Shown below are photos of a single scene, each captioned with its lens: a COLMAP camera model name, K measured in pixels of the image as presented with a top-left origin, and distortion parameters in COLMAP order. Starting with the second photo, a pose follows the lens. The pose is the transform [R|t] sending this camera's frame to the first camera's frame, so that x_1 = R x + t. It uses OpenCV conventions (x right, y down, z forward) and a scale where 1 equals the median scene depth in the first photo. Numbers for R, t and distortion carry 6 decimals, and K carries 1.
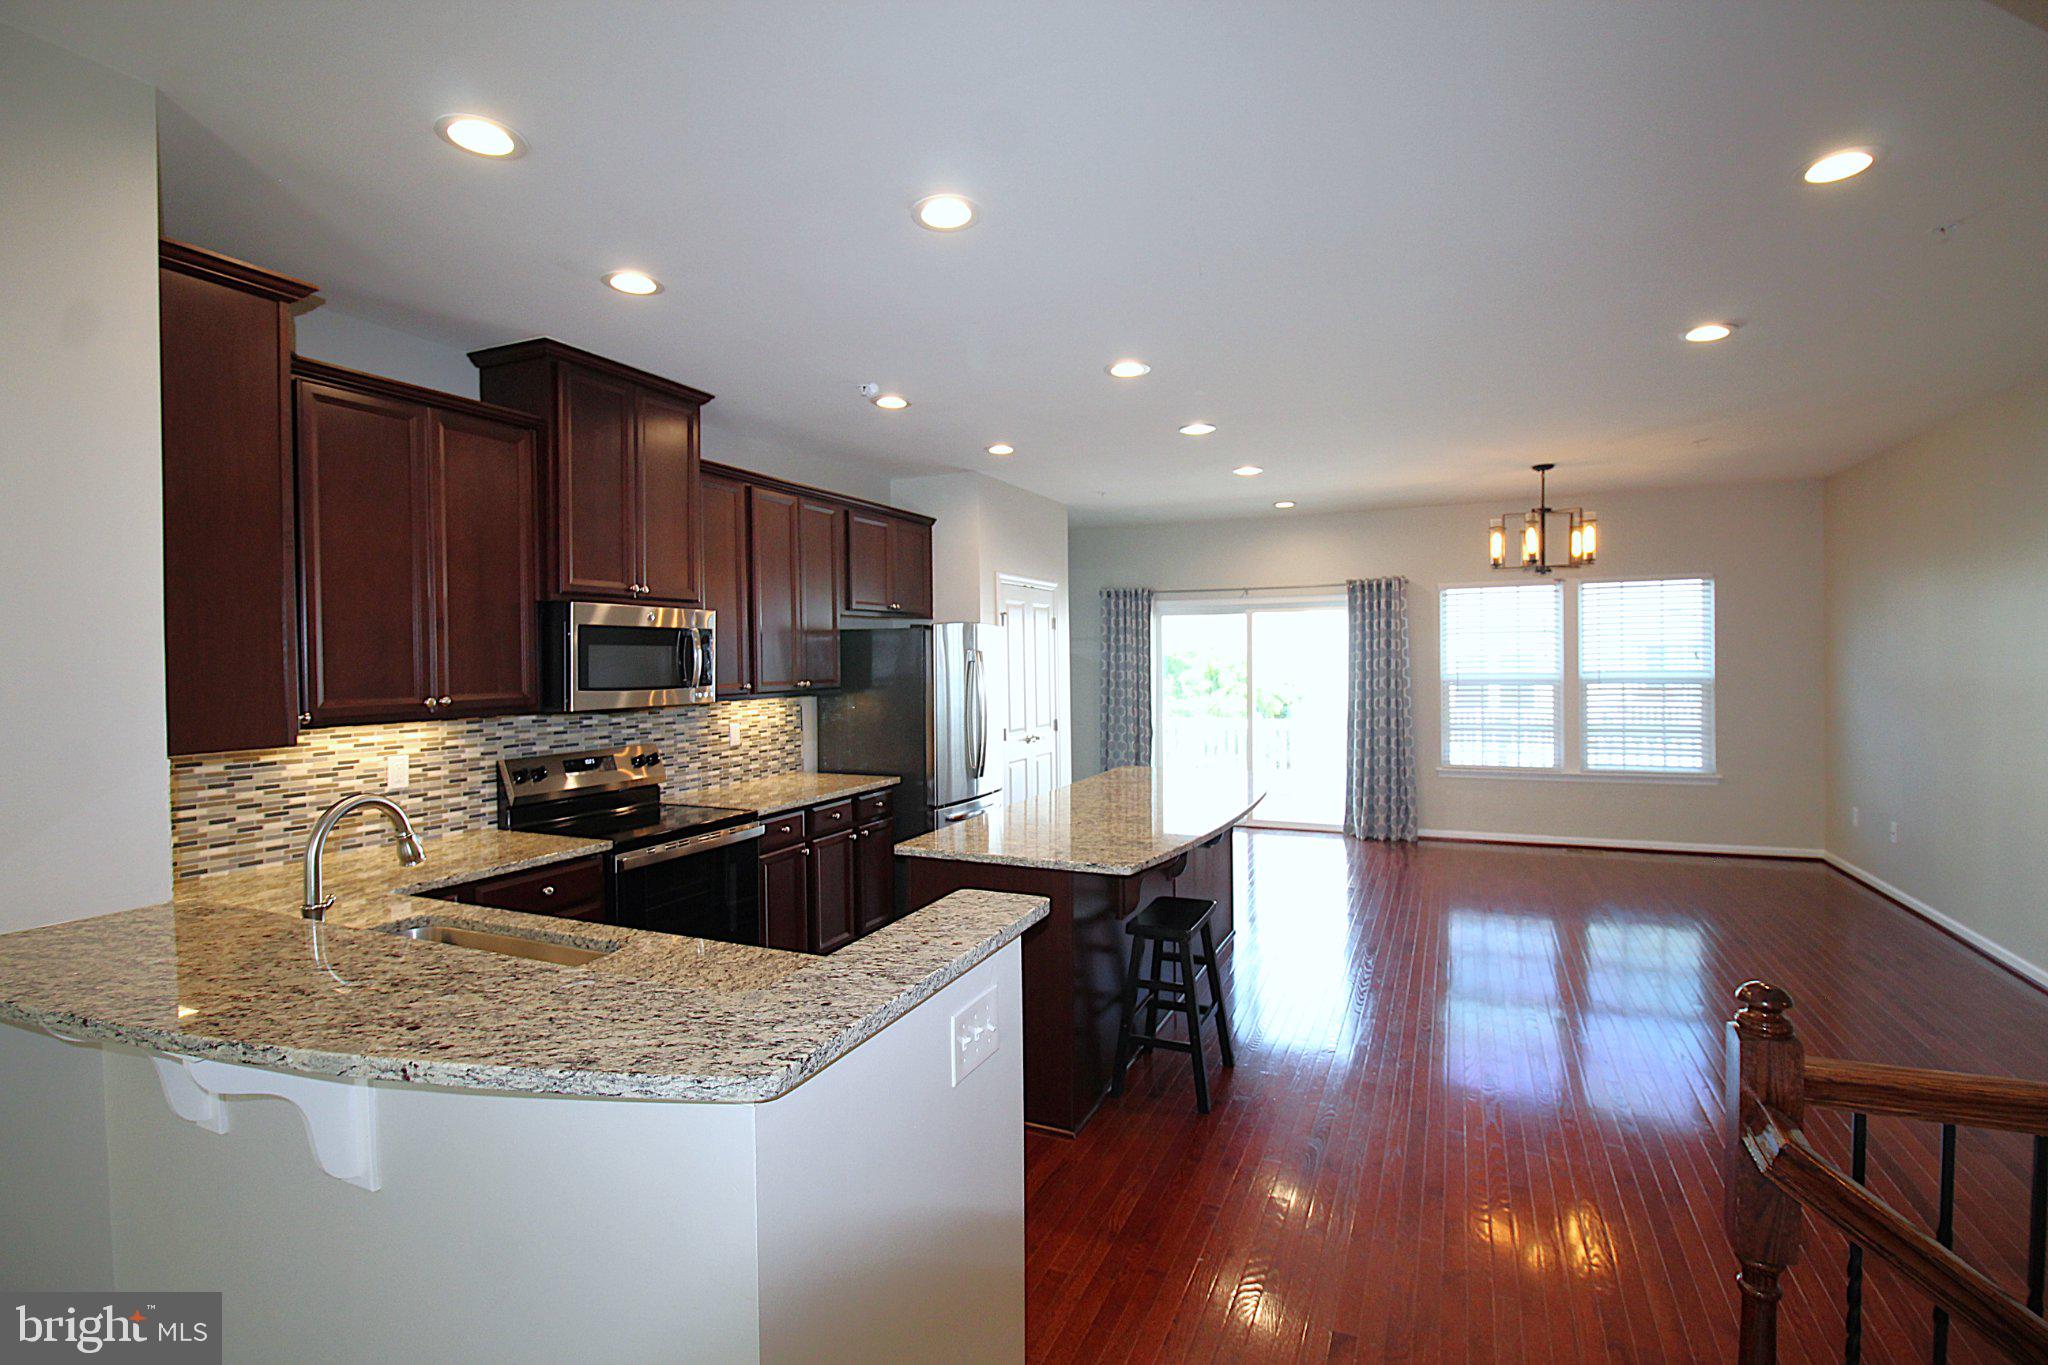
lens RADIAL K [[939.6, 0, 1038.3], [0, 939.6, 669.0], [0, 0, 1]] dist [0.007716, -0.018327]
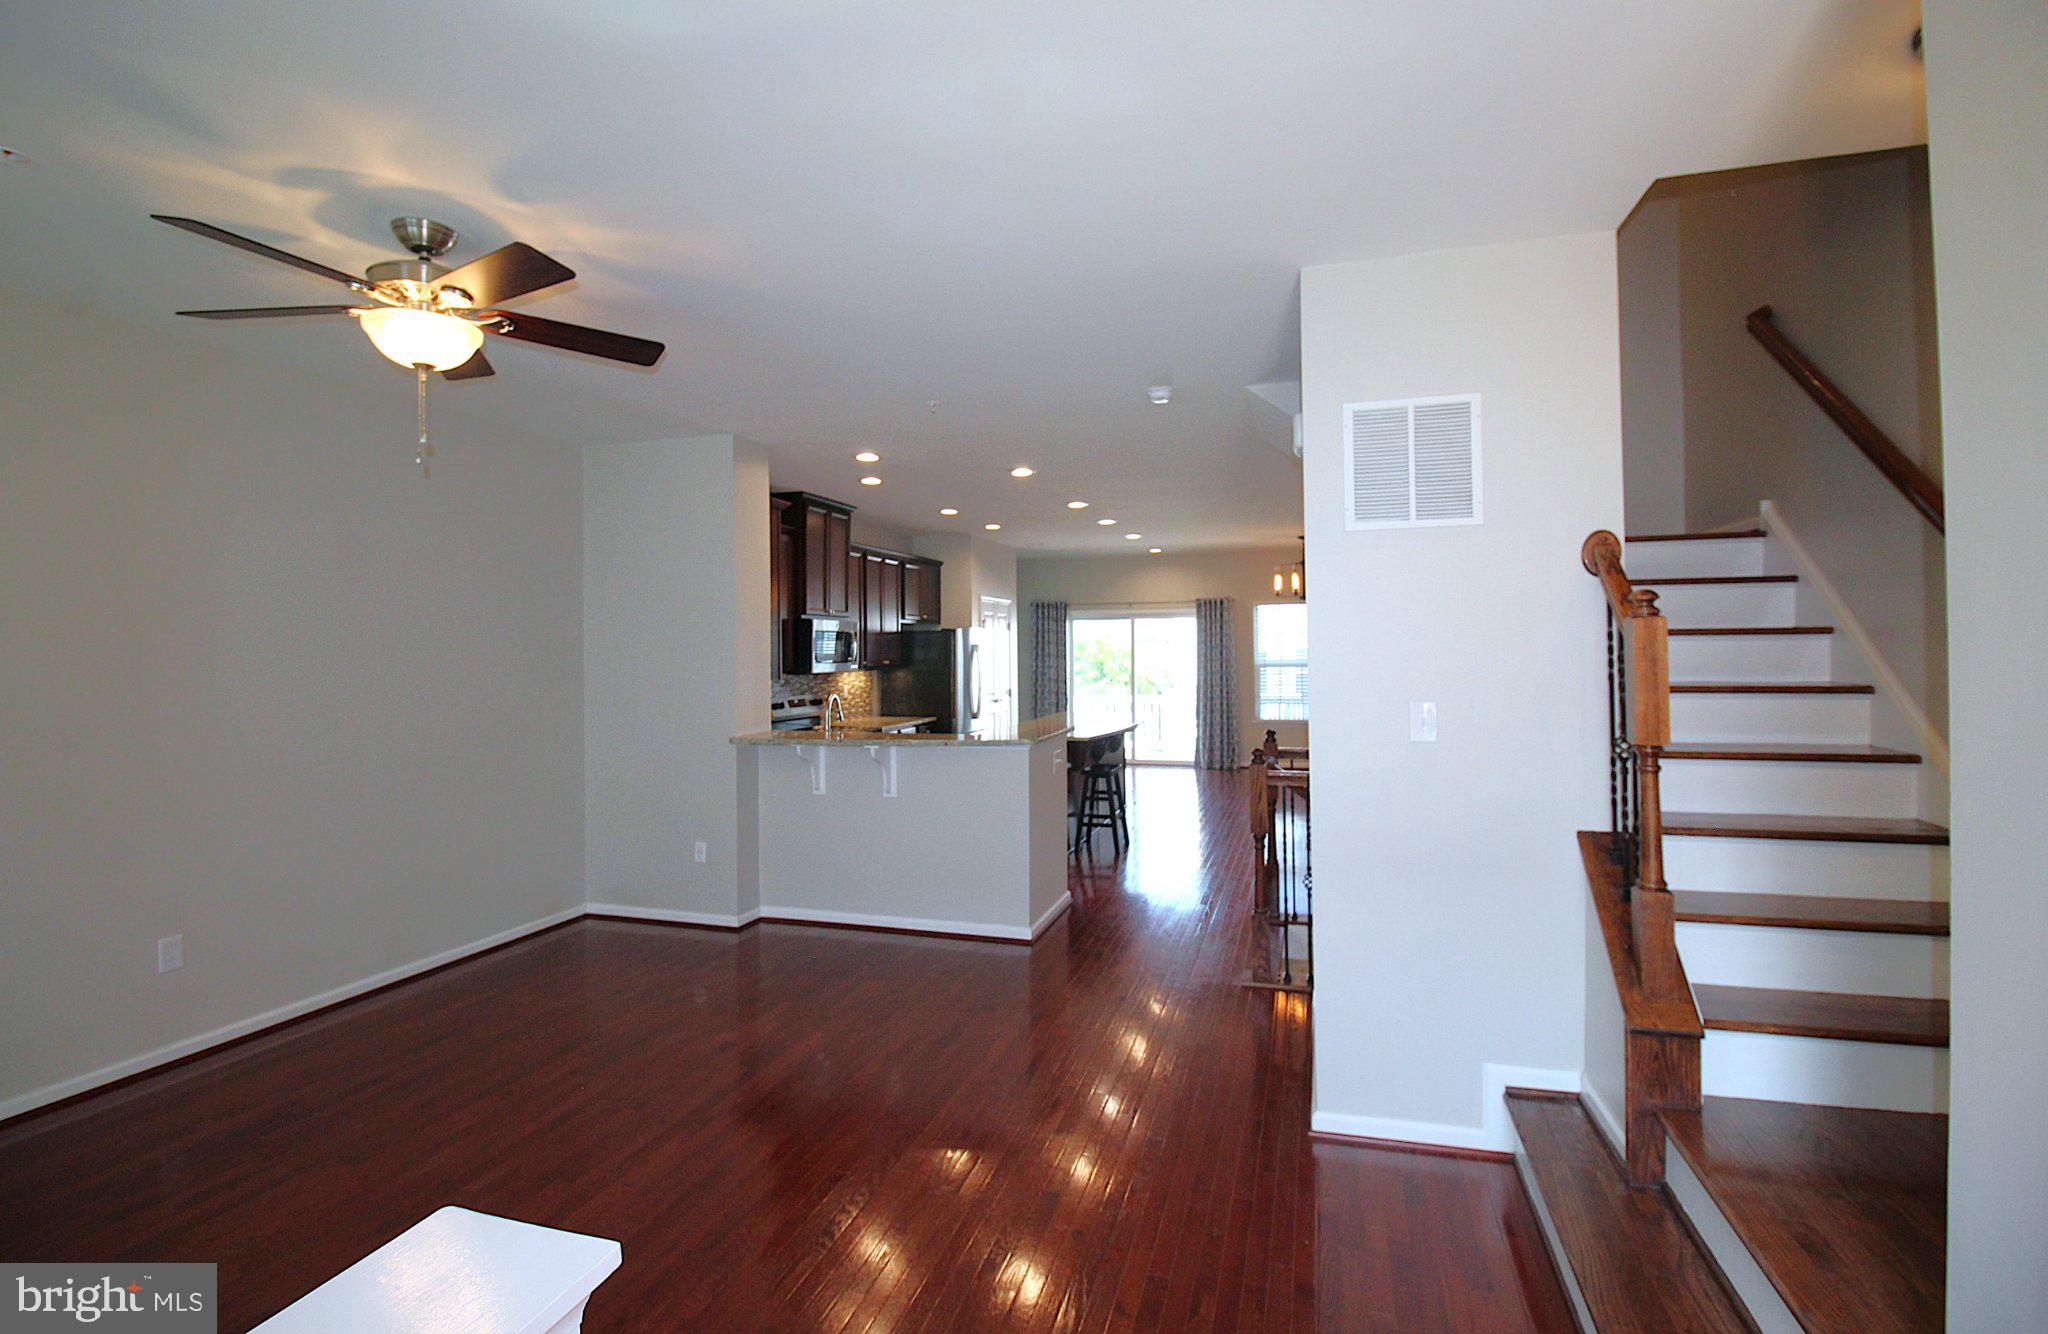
lens RADIAL K [[947.7, 0, 1045.9], [0, 947.7, 638.0], [0, 0, 1]] dist [0.070102, 0.000095]
pose [[0.990727, 0.005005, 0.135774, -0.184210], [-0.001321, 0.999629, -0.027209, 0.017386], [-0.135860, 0.026778, 0.990366, -0.747684]]
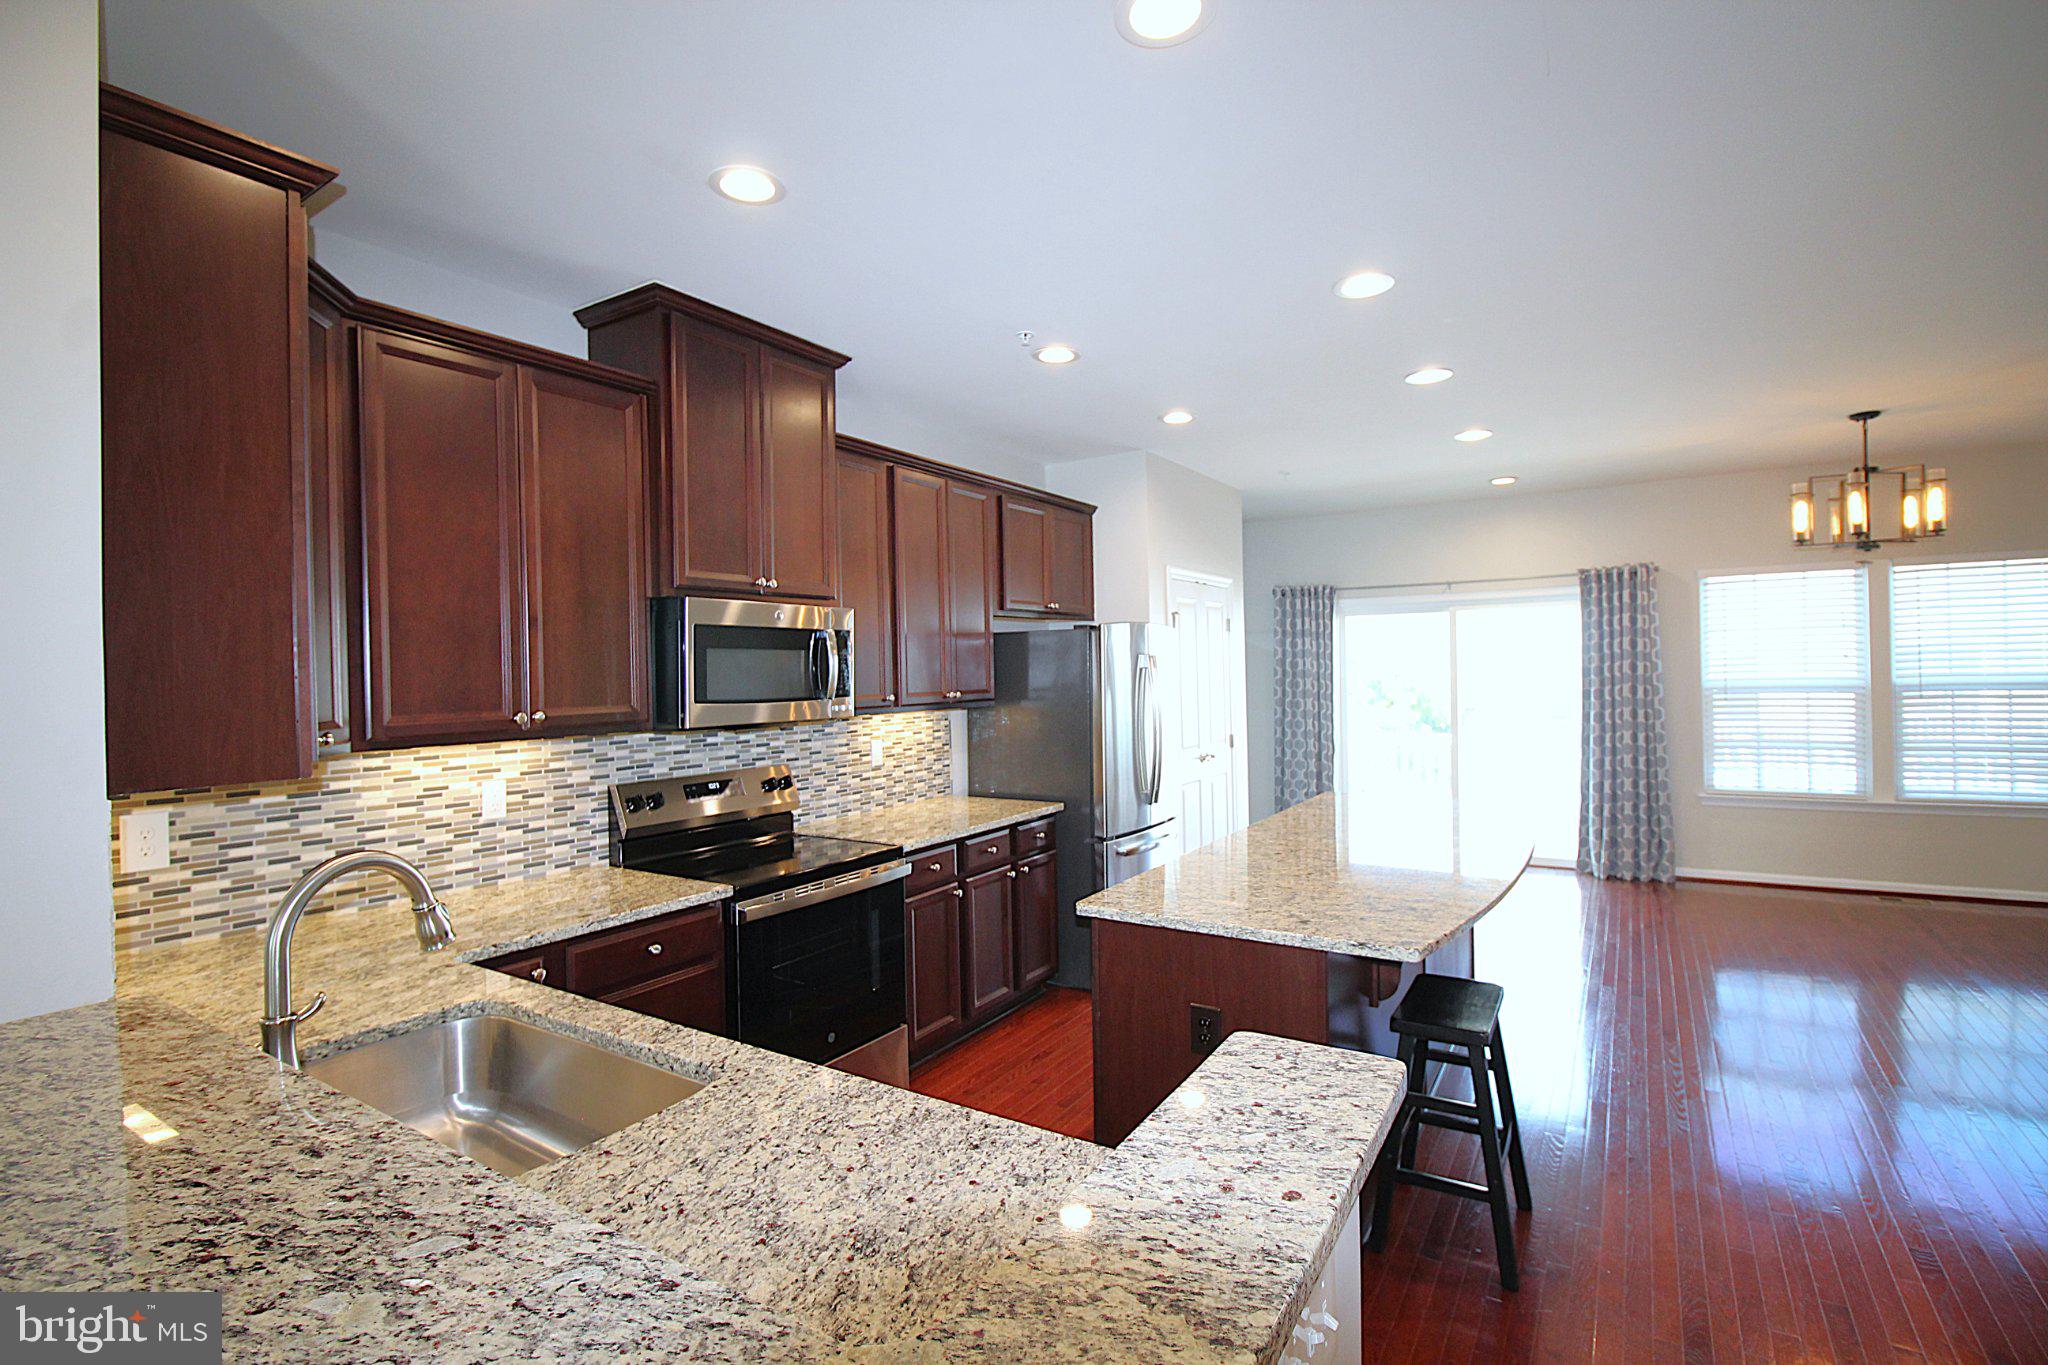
lens RADIAL K [[939.6, 0, 1038.3], [0, 939.6, 669.0], [0, 0, 1]] dist [0.007716, -0.018327]
pose [[0.989642, -0.009093, -0.143270, -0.046332], [0.007227, 0.999882, -0.013539, 0.004130], [0.143376, 0.012364, 0.989591, 0.149537]]
